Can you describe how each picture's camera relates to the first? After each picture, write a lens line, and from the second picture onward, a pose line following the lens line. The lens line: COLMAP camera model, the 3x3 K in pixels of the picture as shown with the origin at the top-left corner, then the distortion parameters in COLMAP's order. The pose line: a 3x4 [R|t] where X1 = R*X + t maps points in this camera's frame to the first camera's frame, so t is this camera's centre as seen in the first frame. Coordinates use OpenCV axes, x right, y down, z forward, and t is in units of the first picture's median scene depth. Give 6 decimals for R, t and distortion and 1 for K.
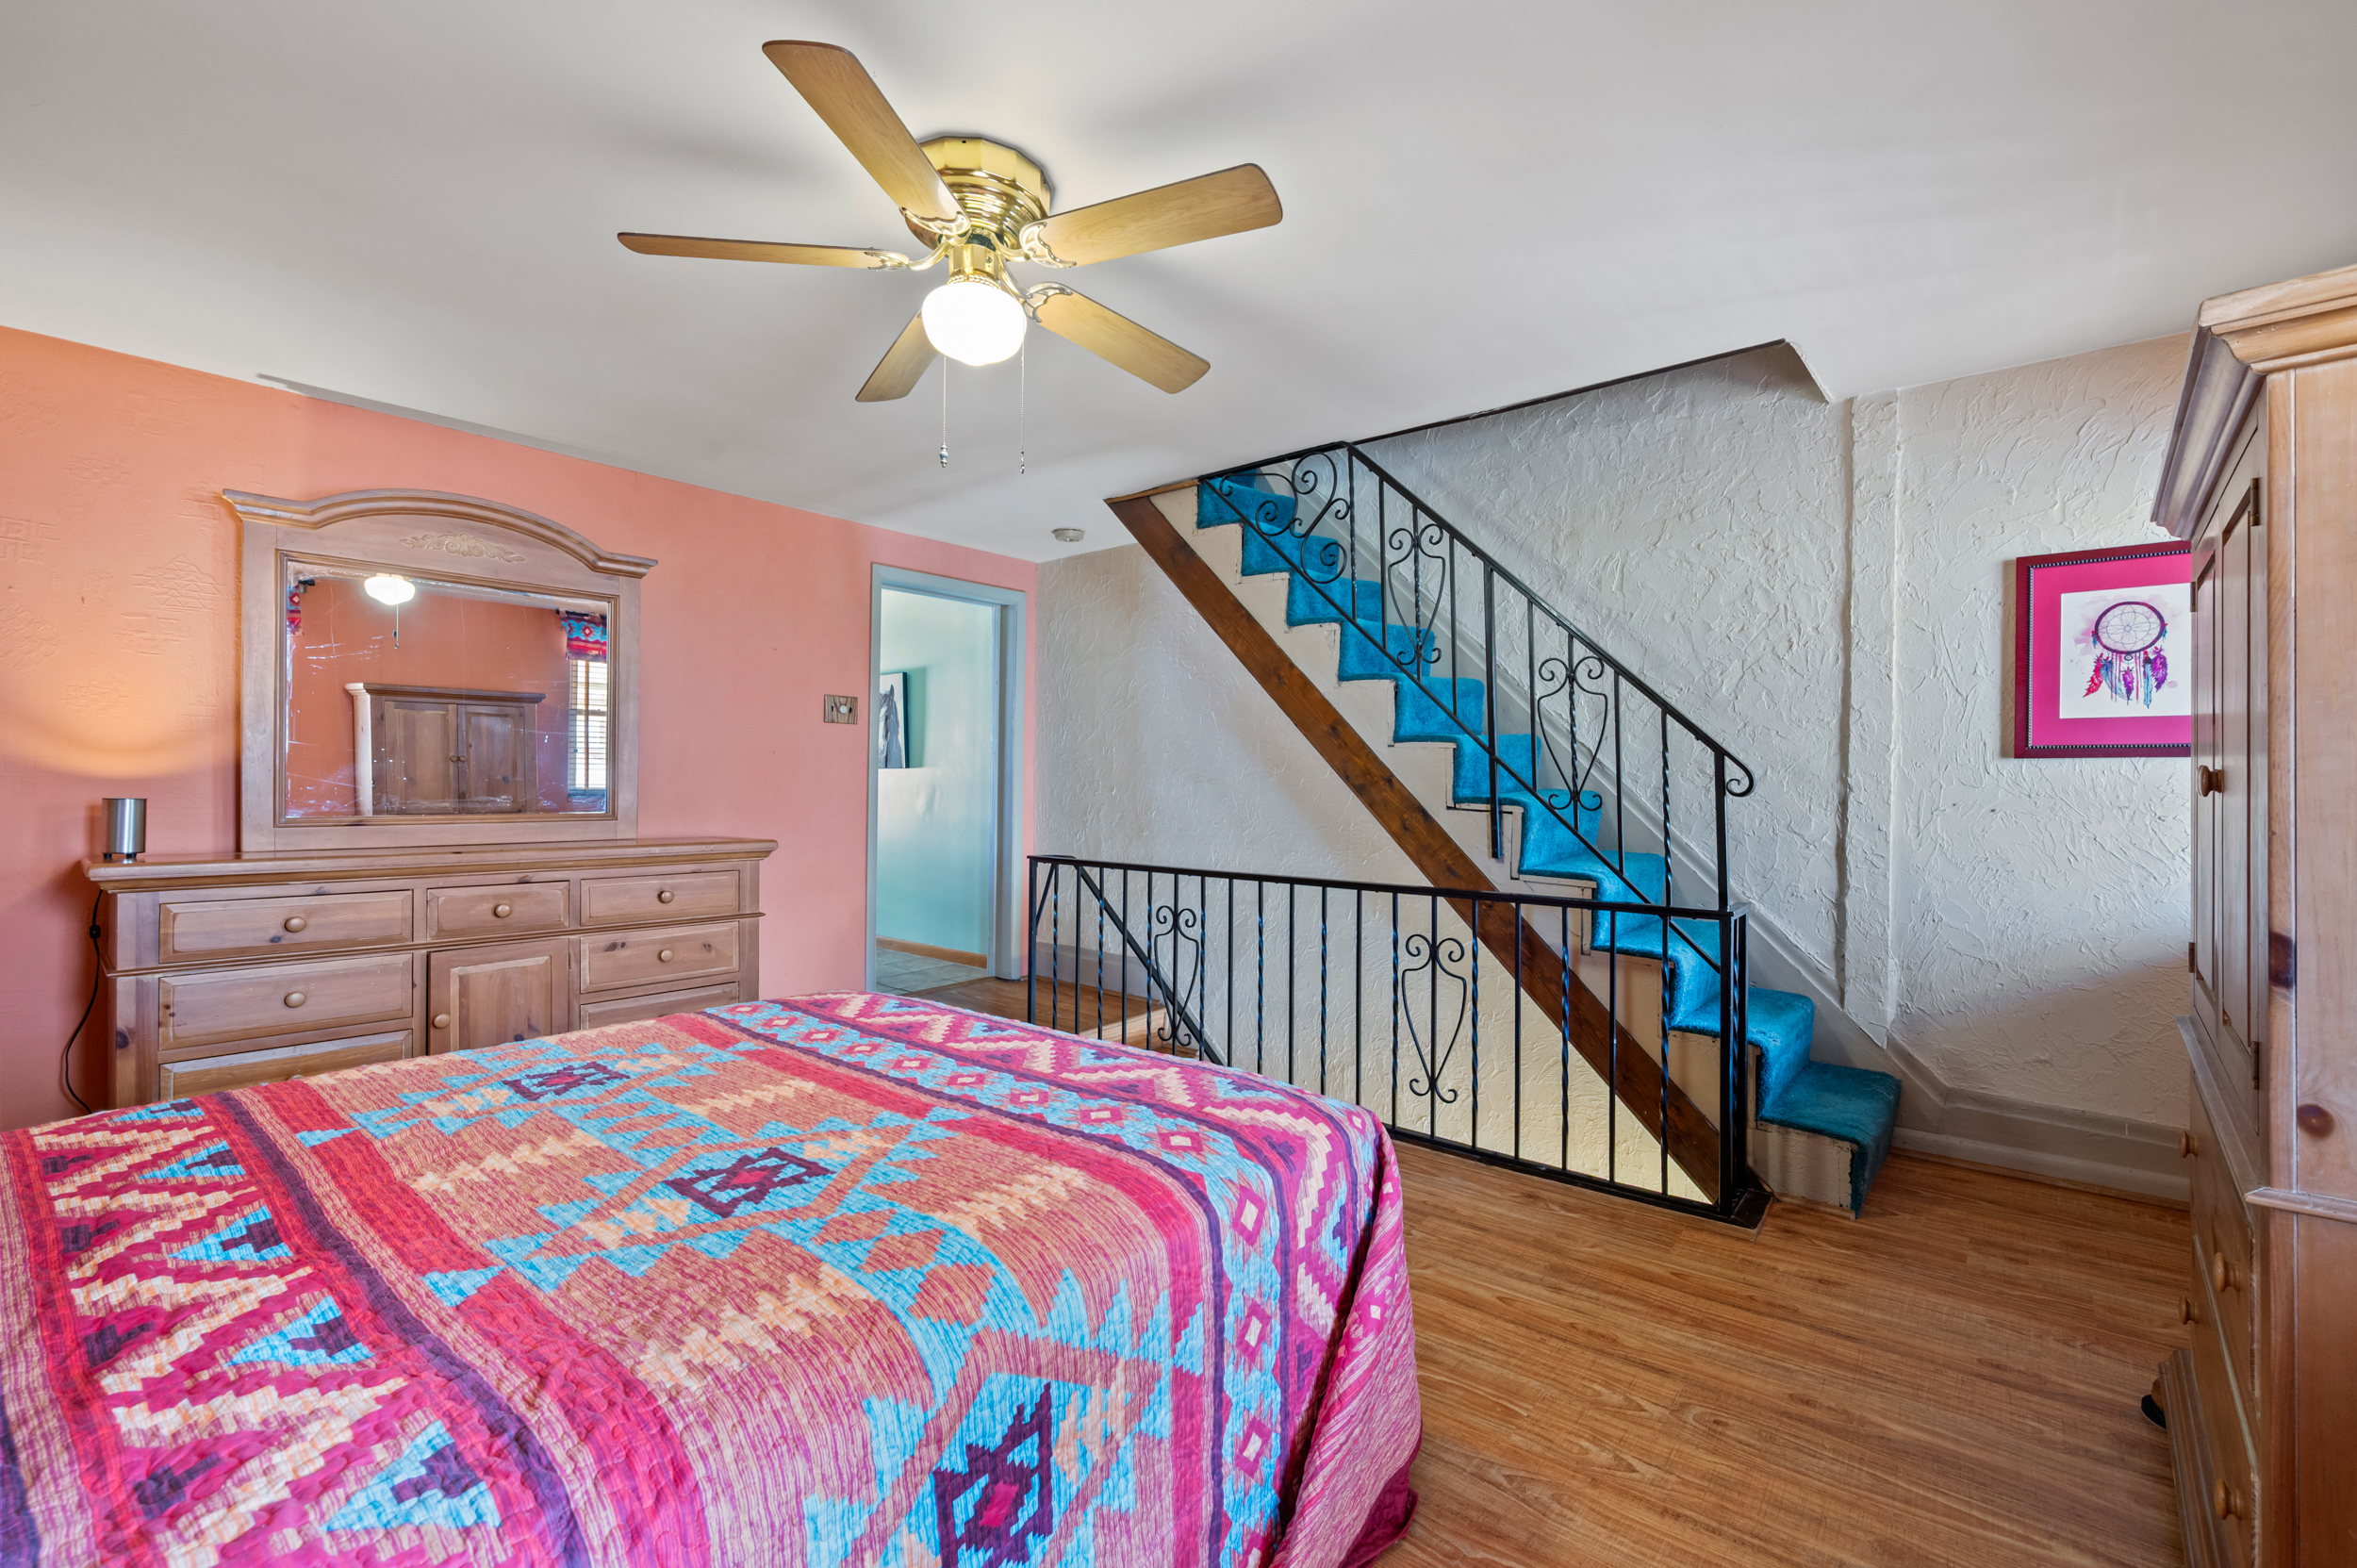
lens RADIAL K [[1012.9, 0, 1185.1], [0, 1012.9, 770.4], [0, 0, 1]] dist [-0.000798, -0.000319]
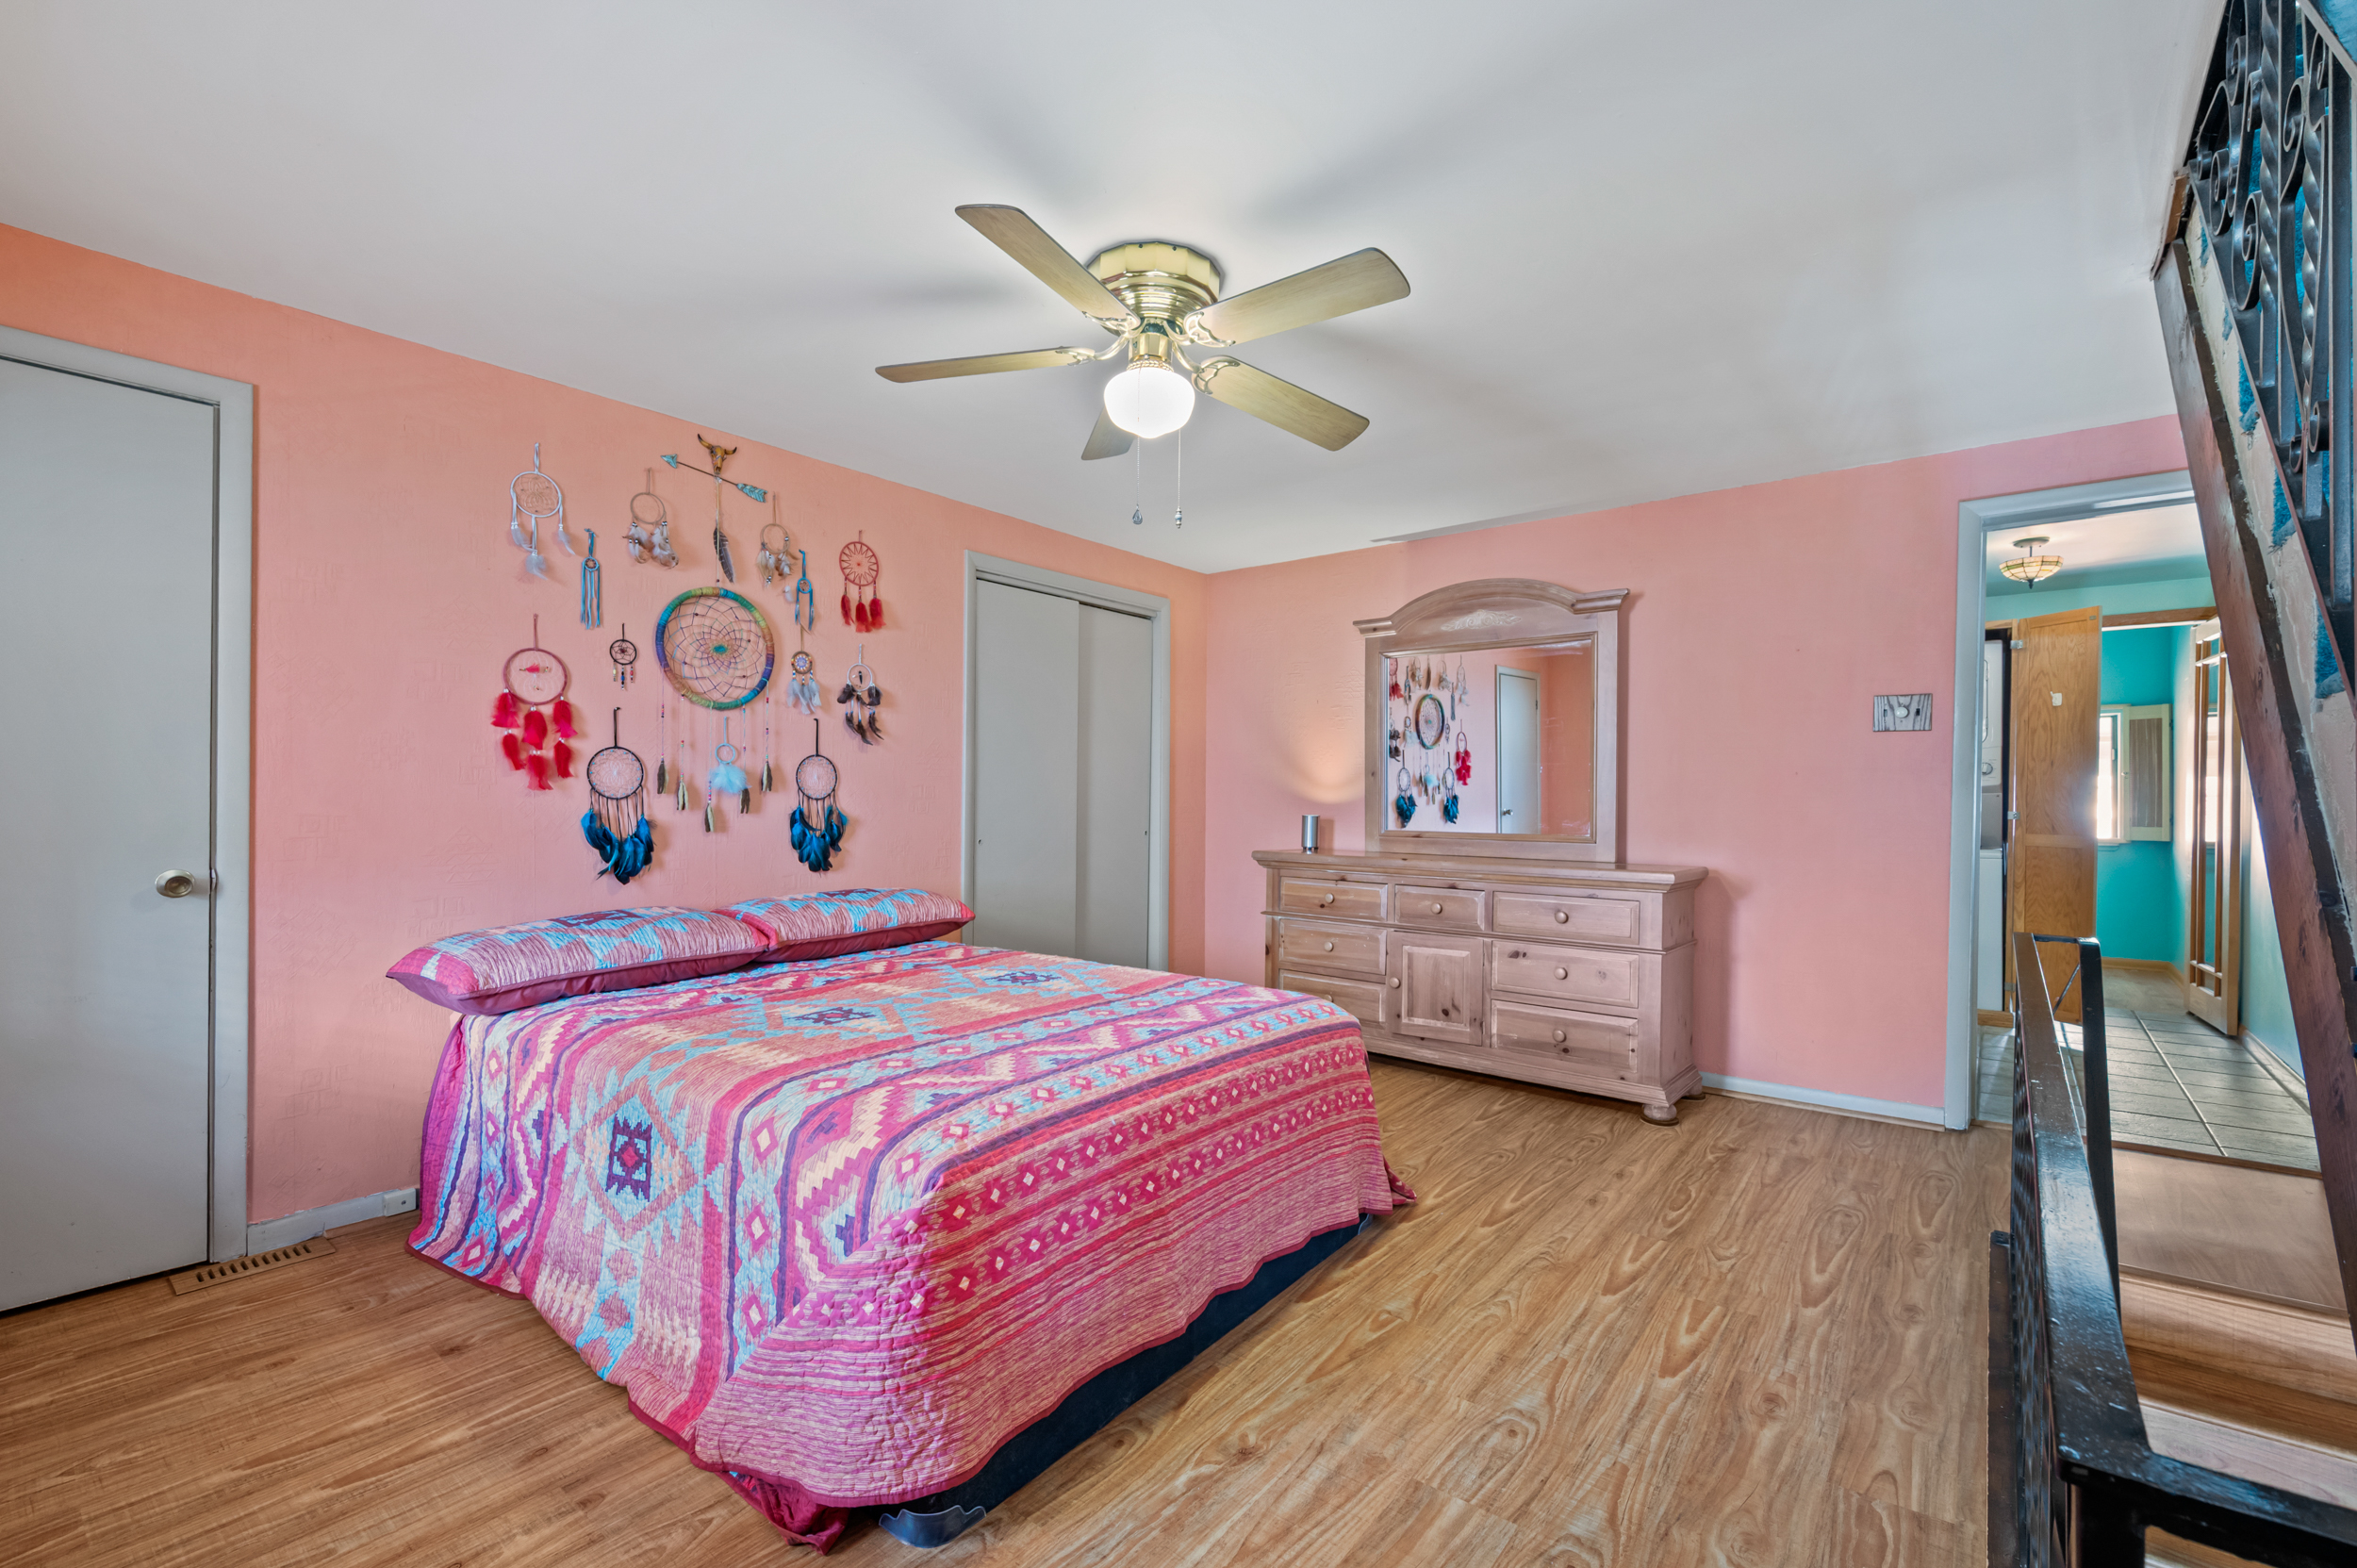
lens RADIAL K [[1034.8, 0, 1183.1], [0, 1034.8, 783.7], [0, 0, 1]] dist [-0.001346, 0.000035]
pose [[0.014767, -0.018524, -0.999719, 0.627359], [0.005200, 0.999816, -0.018449, 0.006050], [0.999877, -0.004926, 0.014861, 0.681749]]
